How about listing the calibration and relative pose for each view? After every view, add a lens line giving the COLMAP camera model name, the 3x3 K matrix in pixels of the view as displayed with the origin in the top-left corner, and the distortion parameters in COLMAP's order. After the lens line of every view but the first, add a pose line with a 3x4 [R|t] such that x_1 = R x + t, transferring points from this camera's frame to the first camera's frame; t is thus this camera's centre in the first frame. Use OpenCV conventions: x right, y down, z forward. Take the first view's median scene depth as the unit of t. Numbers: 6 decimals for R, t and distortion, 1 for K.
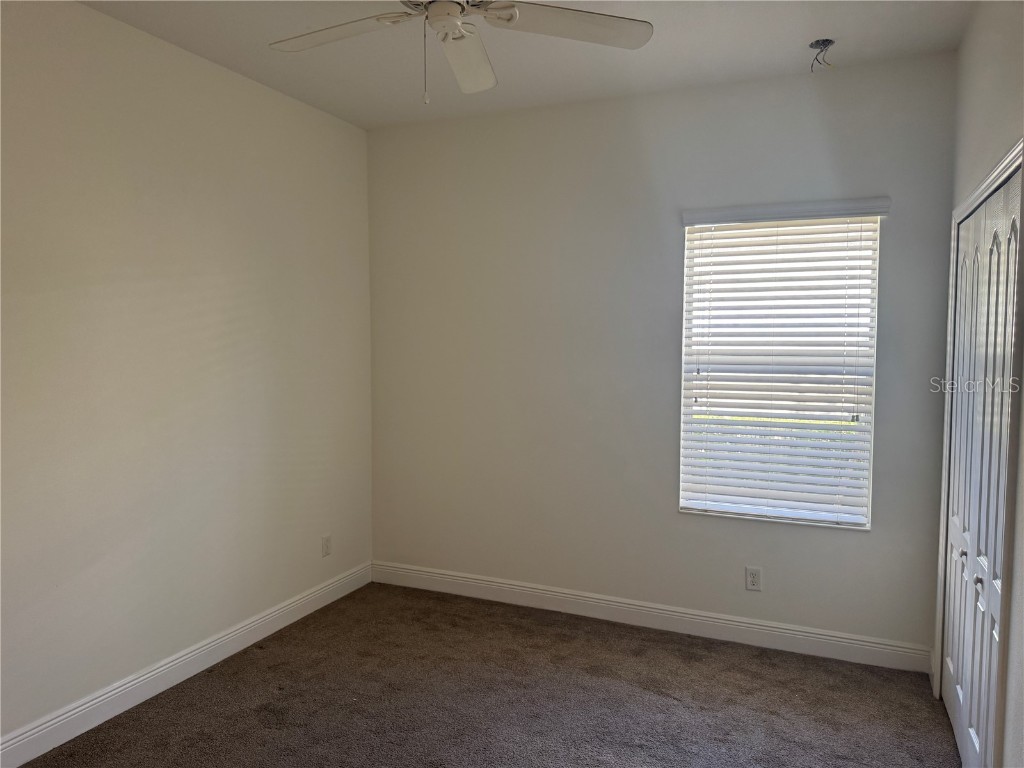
lens RADIAL K [[725.6, 0, 510.4], [0, 725.6, 380.5], [0, 0, 1]] dist [0.044767, -0.048723]
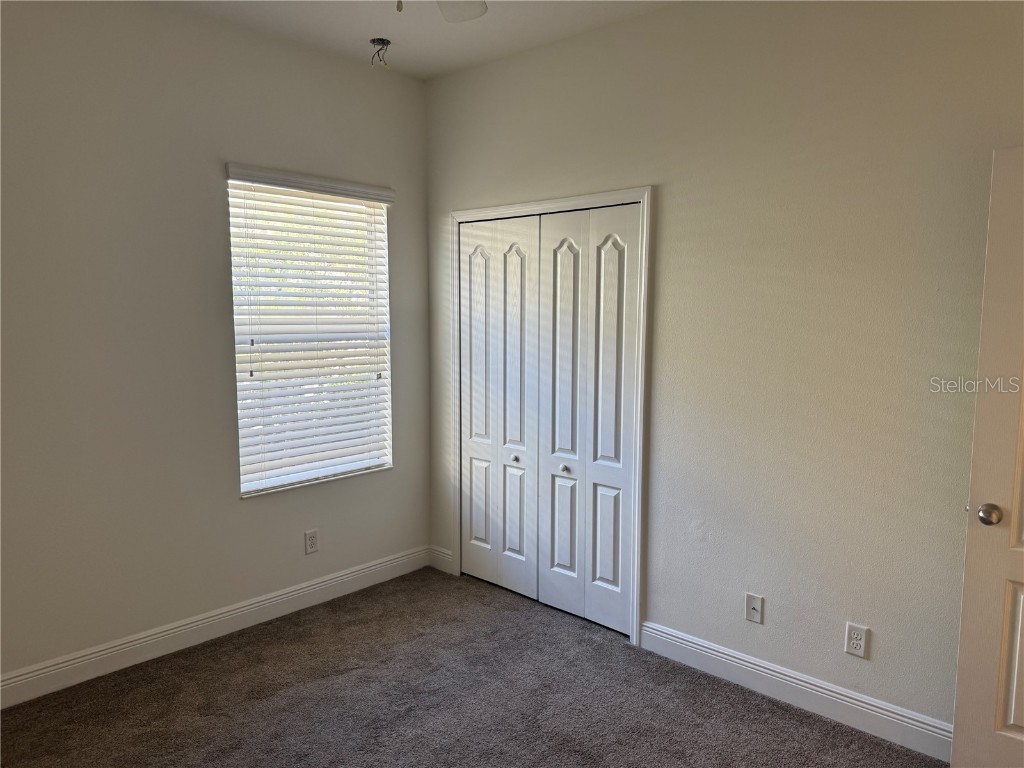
lens RADIAL K [[725.6, 0, 510.3], [0, 725.6, 379.4], [0, 0, 1]] dist [0.044767, -0.048723]
pose [[0.335917, -0.096128, 0.936973, -0.543748], [0.050539, 0.995185, 0.083981, -0.029643], [-0.940535, 0.019143, 0.339158, 0.407575]]
